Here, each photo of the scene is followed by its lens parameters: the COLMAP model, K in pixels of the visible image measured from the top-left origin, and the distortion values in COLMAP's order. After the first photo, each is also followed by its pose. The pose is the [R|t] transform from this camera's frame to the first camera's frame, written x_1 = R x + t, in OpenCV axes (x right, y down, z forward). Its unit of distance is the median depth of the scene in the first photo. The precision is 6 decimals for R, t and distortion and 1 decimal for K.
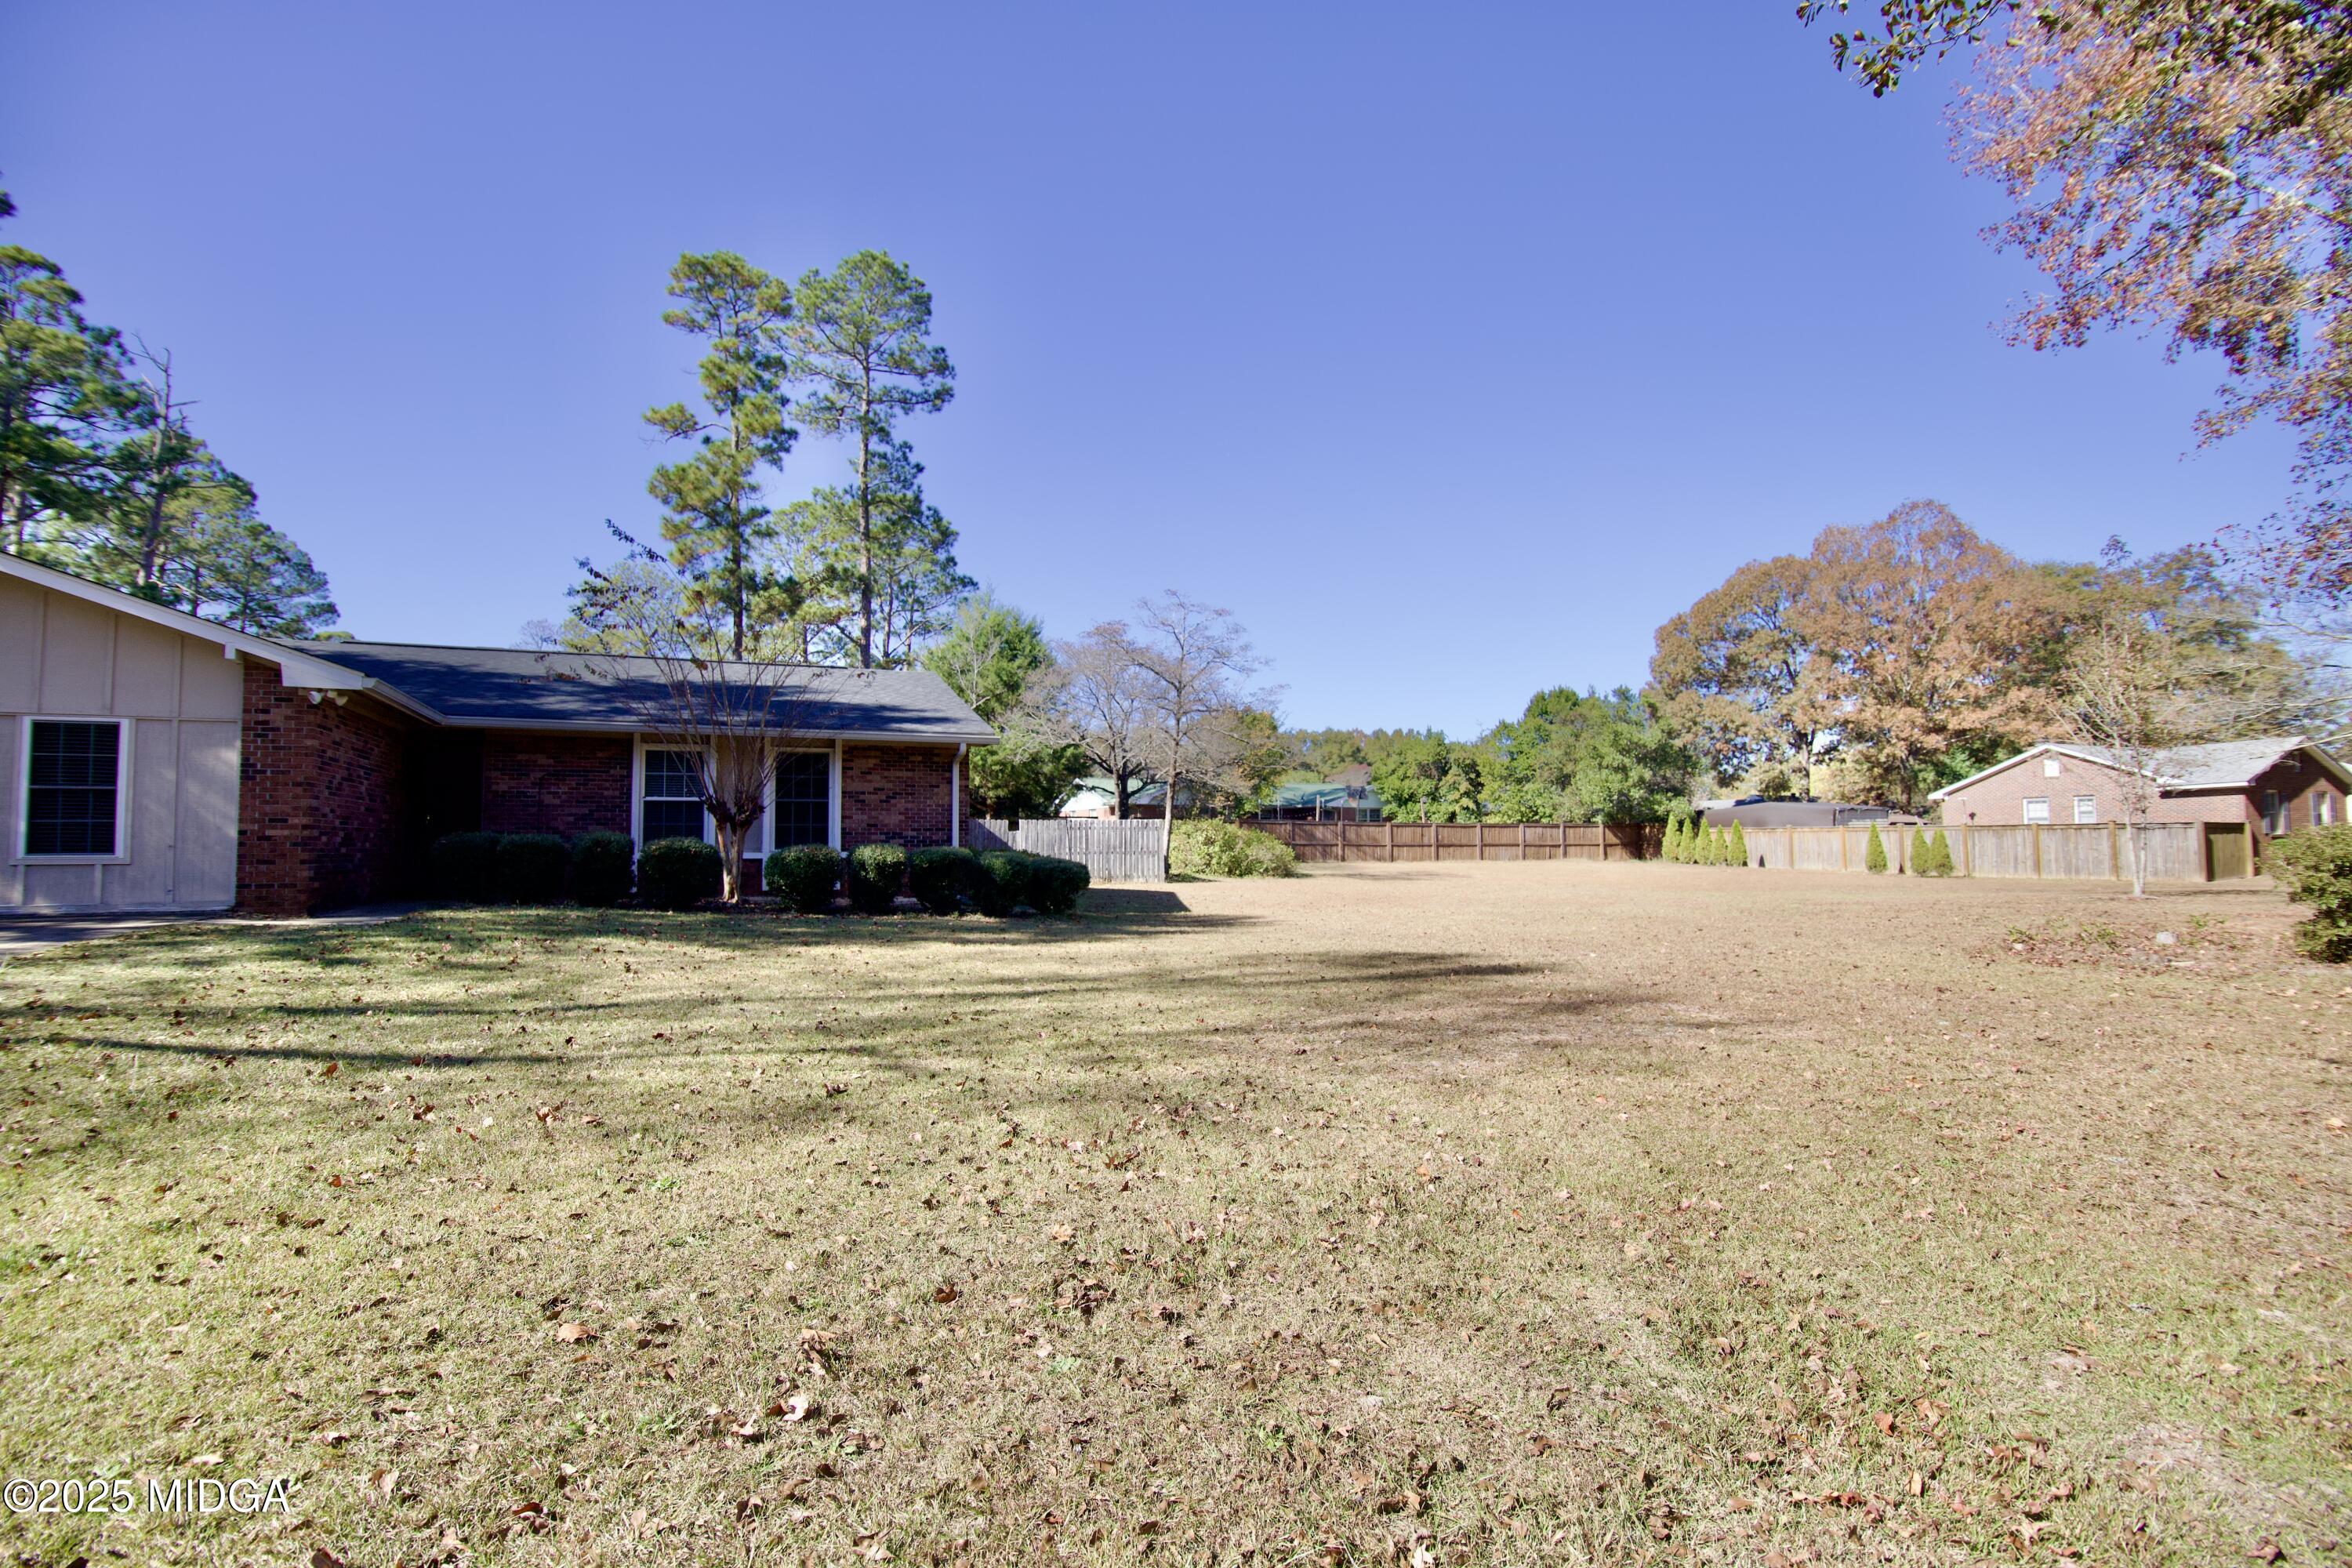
lens RADIAL K [[1138.8, 0, 1172.4], [0, 1138.8, 778.8], [0, 0, 1]] dist [-0.019418, -0.000872]
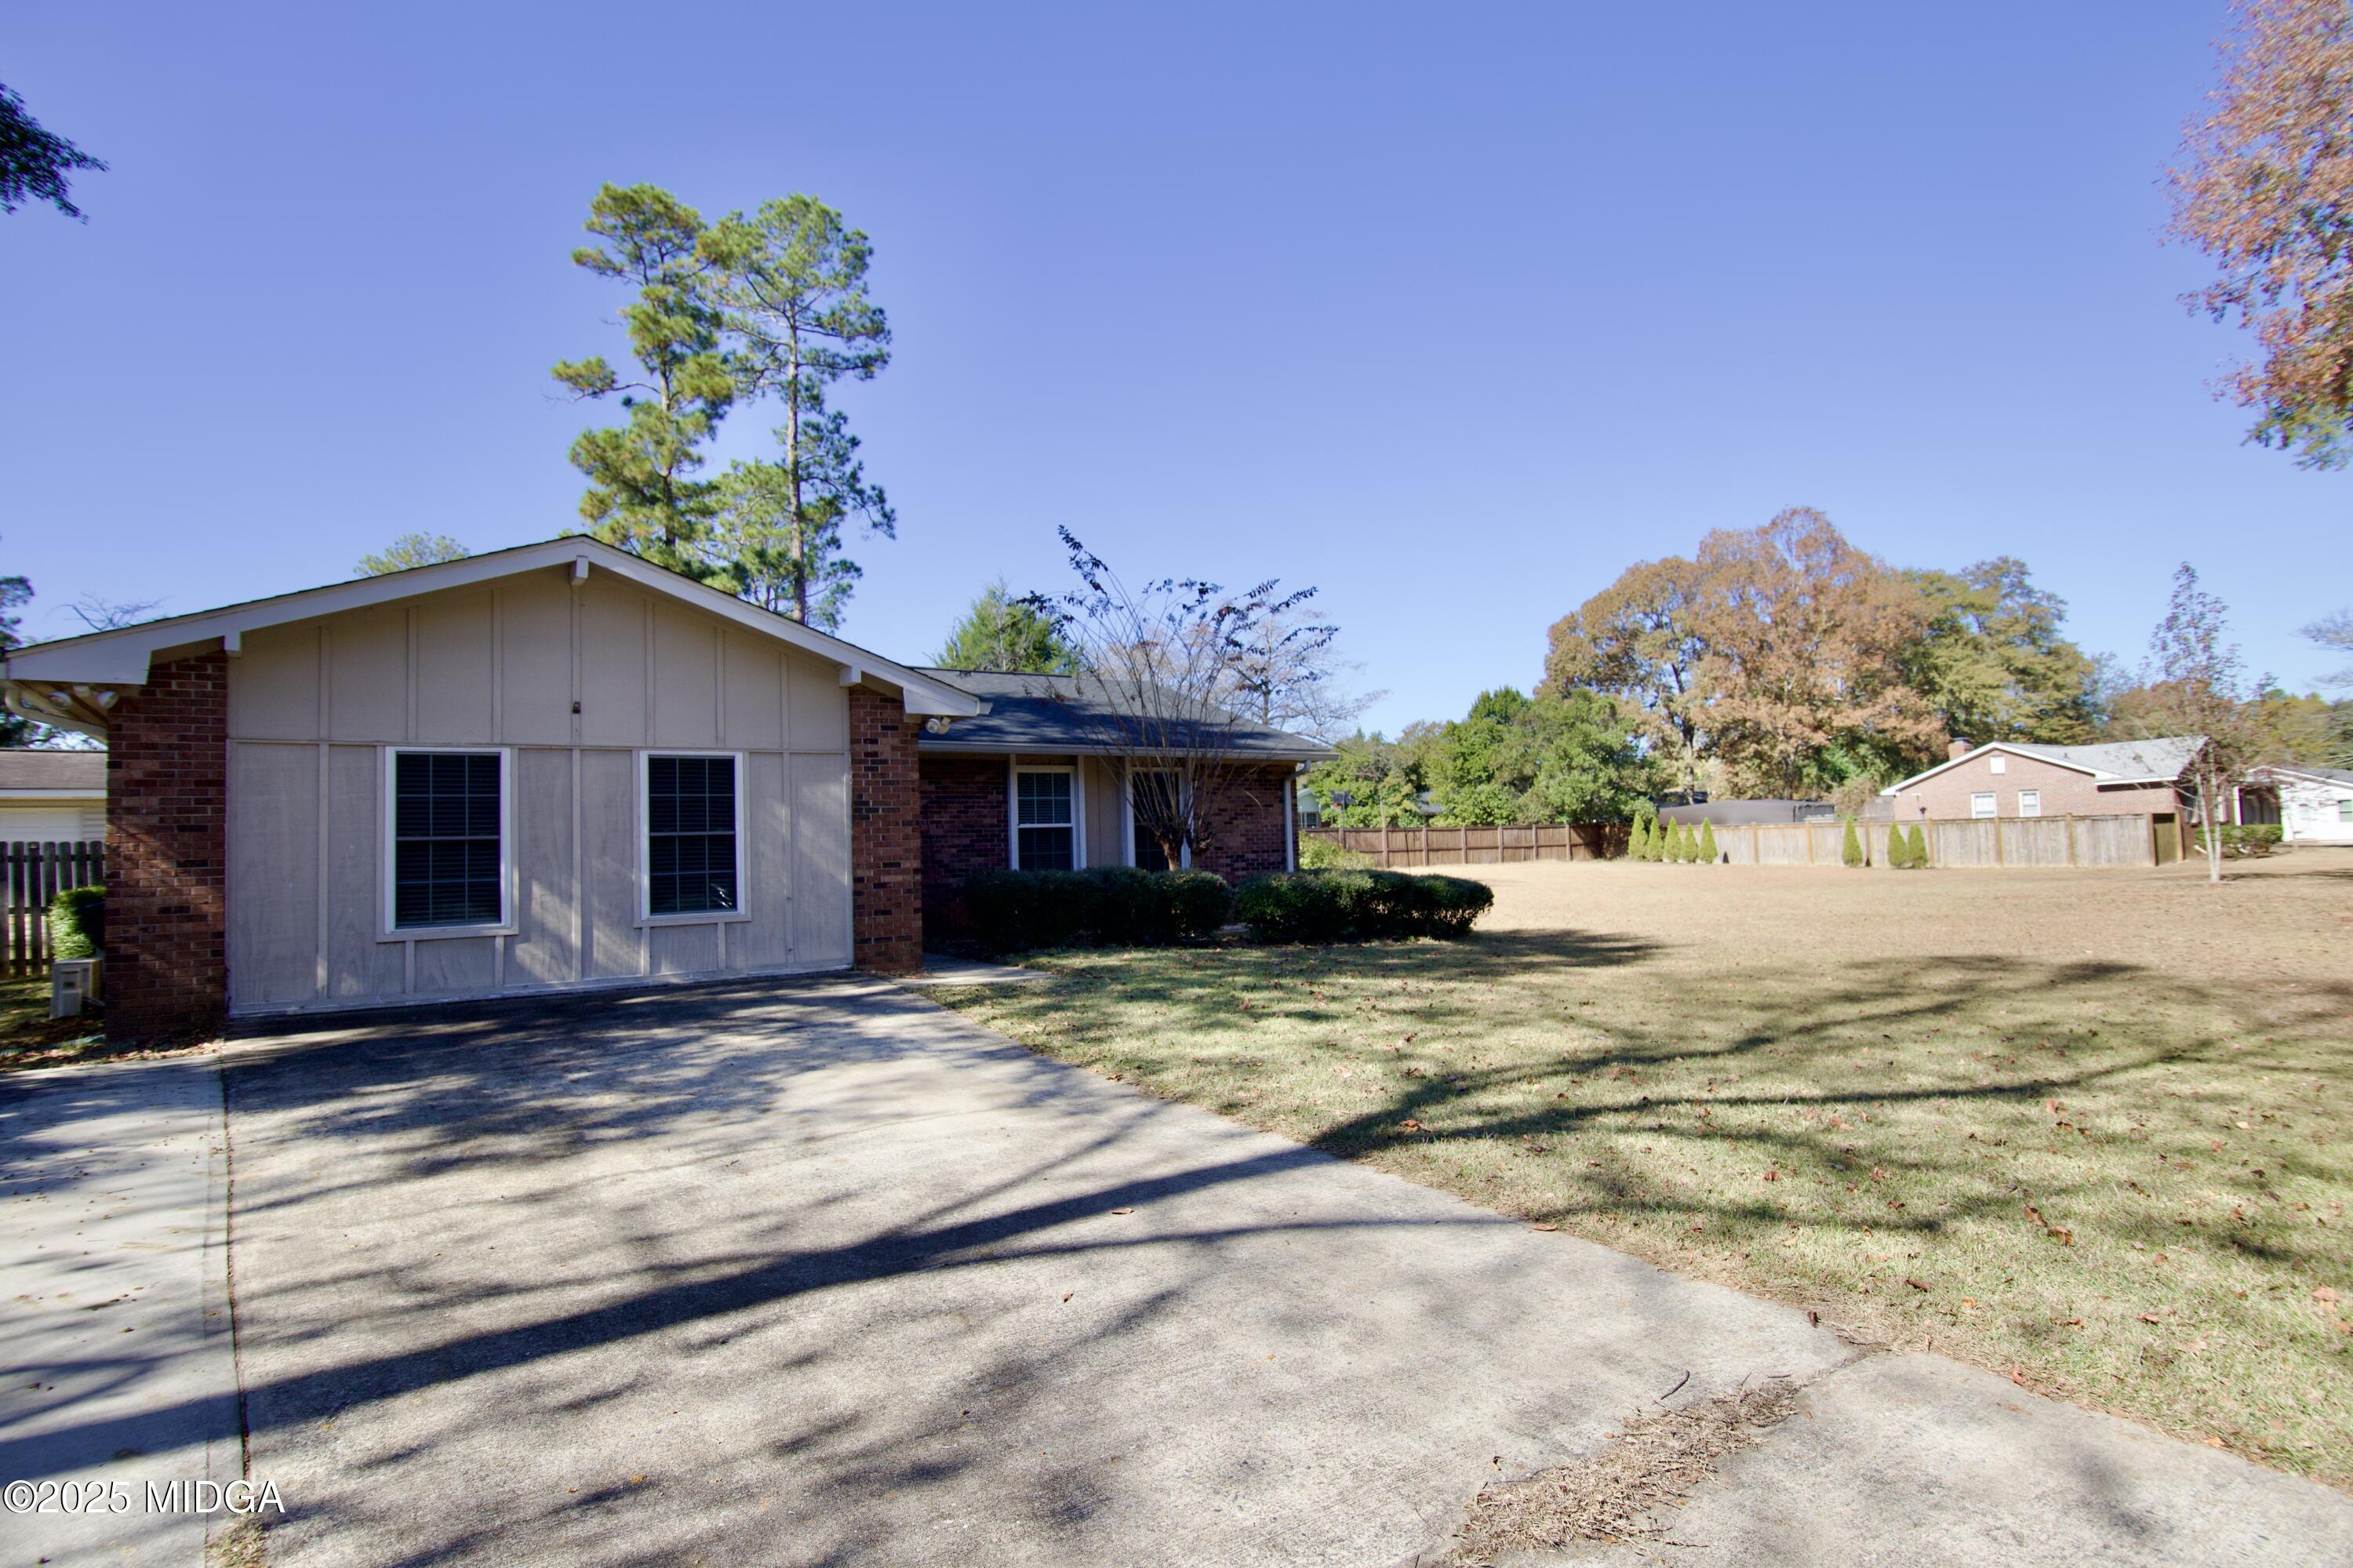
lens RADIAL K [[1234.3, 0, 1172.2], [0, 1234.3, 779.3], [0, 0, 1]] dist [-0.020092, 0.000278]
pose [[0.980431, -0.013317, 0.196410, -0.178536], [0.013246, 0.999911, 0.001678, -0.006696], [-0.196415, 0.000956, 0.980520, 0.001842]]
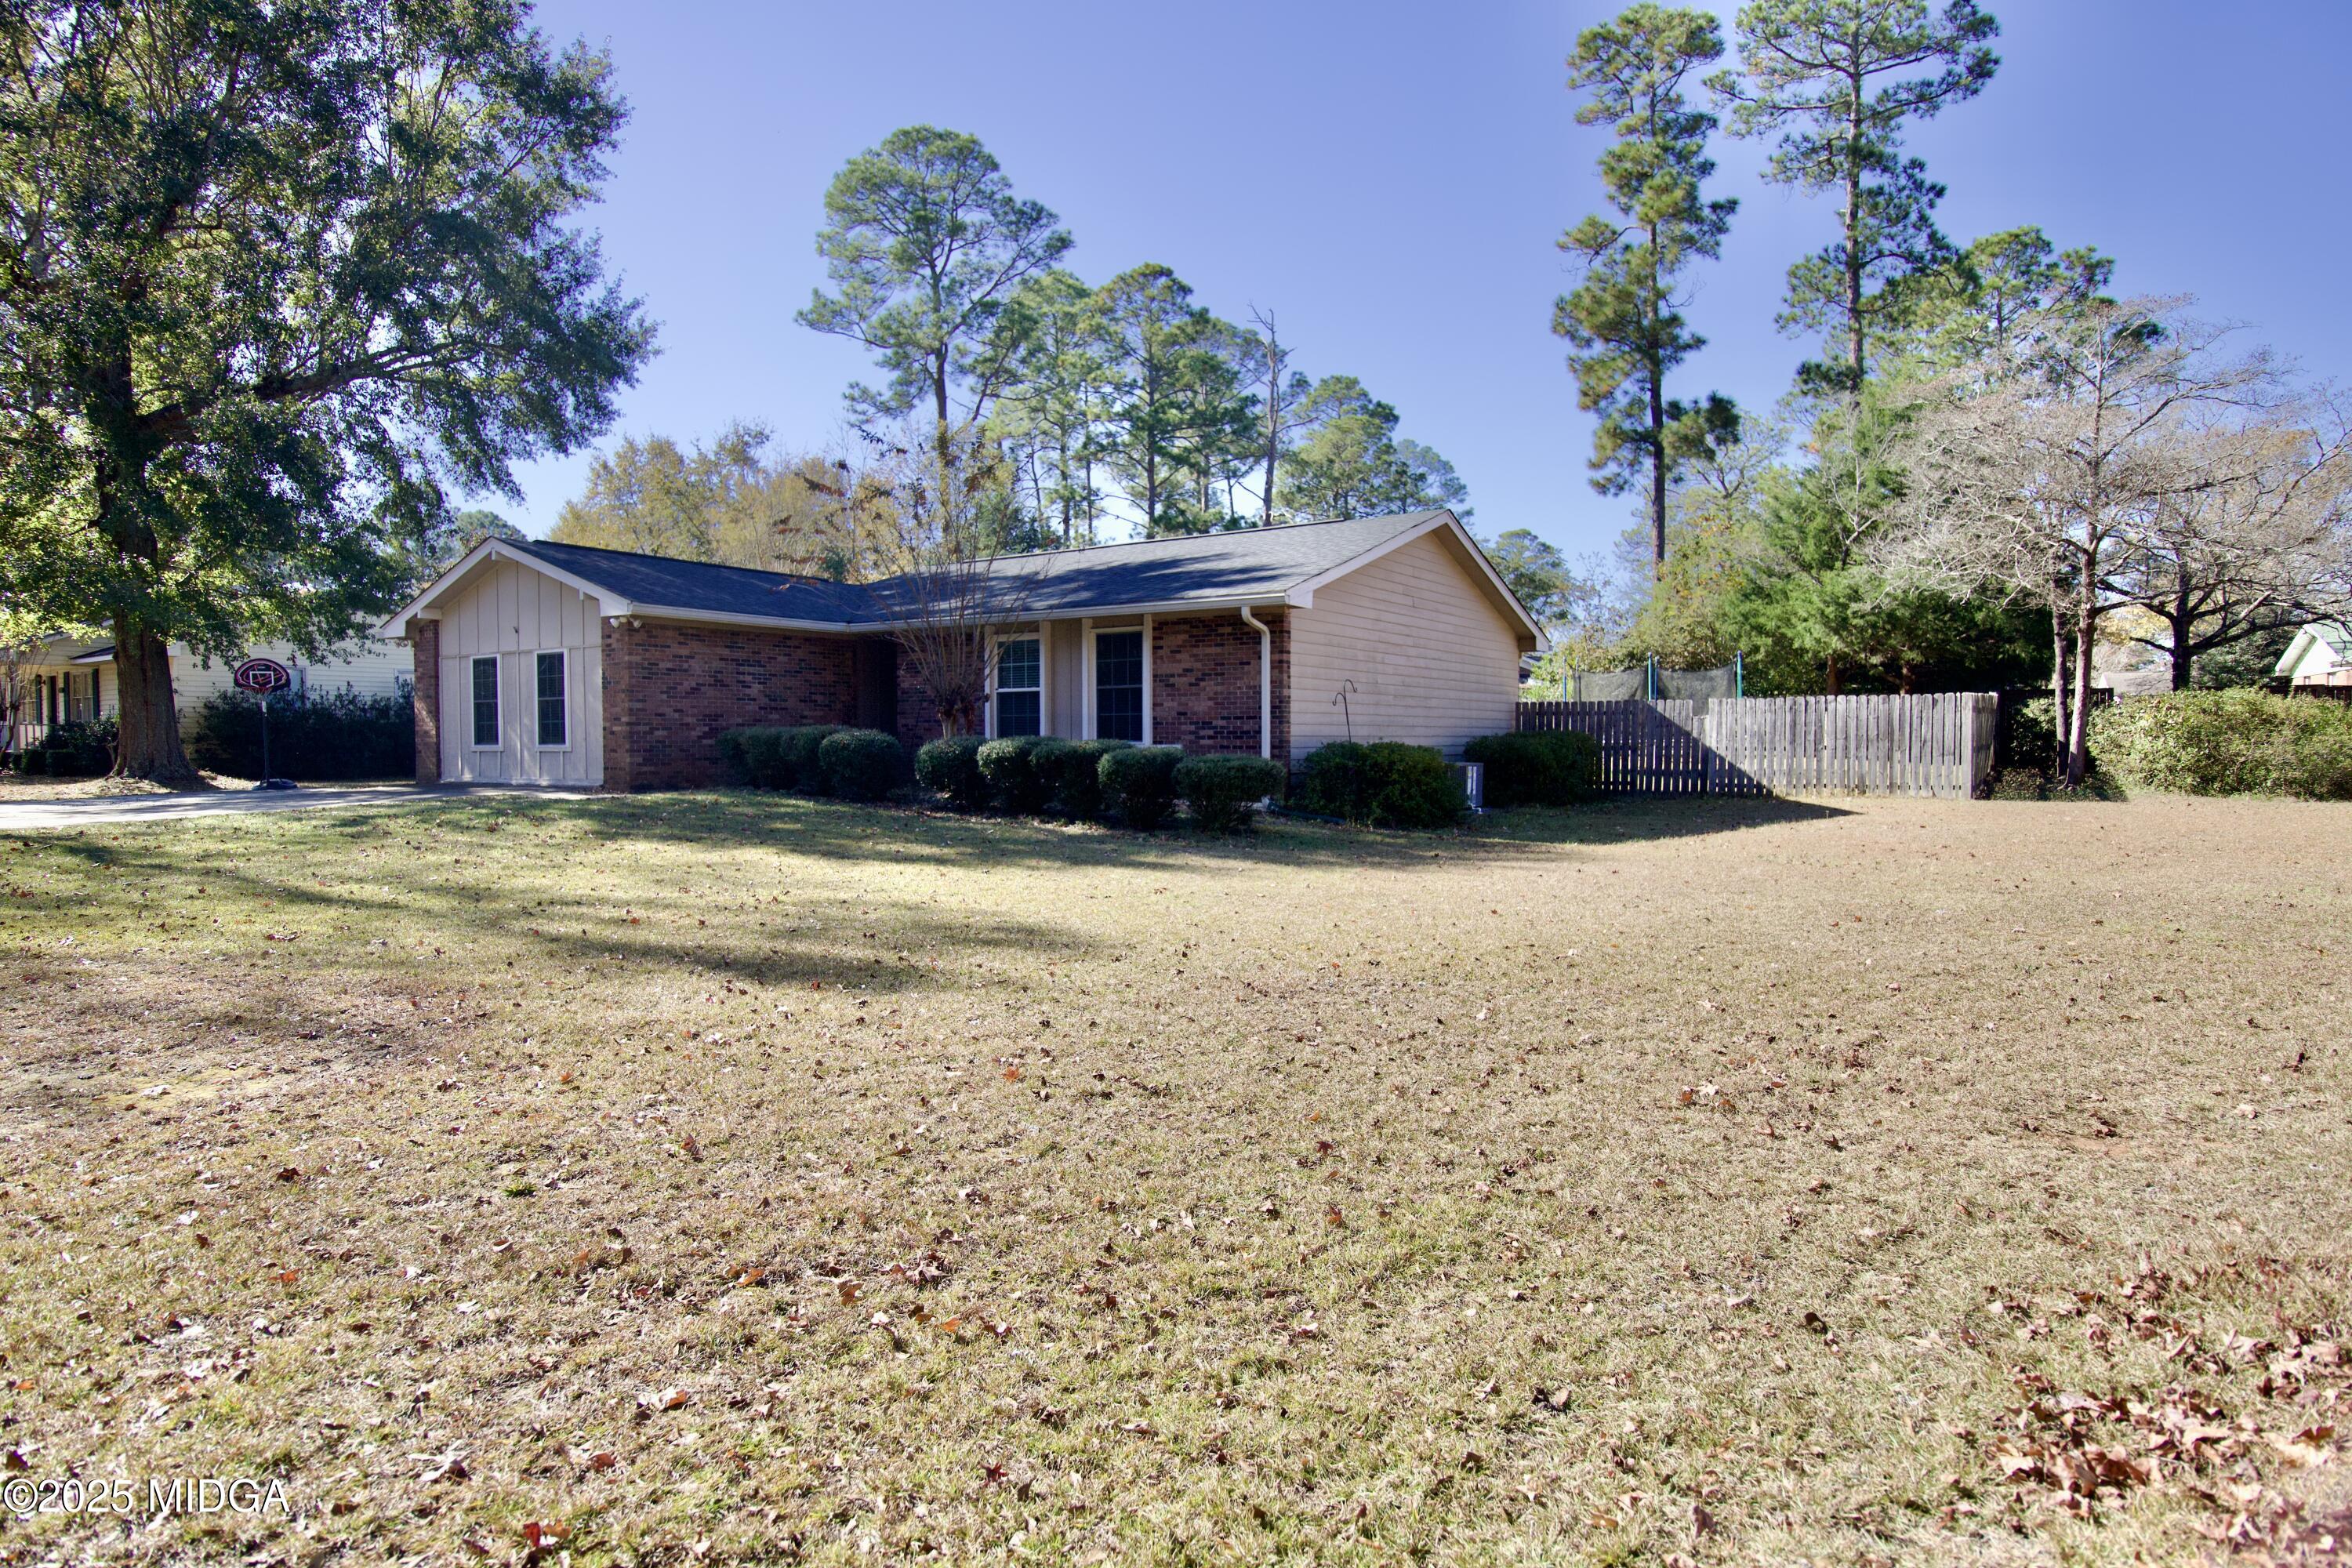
lens RADIAL K [[1260.3, 0, 1176.0], [0, 1260.3, 784.0], [0, 0, 1]] dist [-0.004187, -0.002703]
pose [[0.549658, 0.035189, -0.834648, 0.182018], [0.049038, 0.996030, 0.074287, 0.008191], [0.833949, -0.081762, 0.545750, 0.170894]]
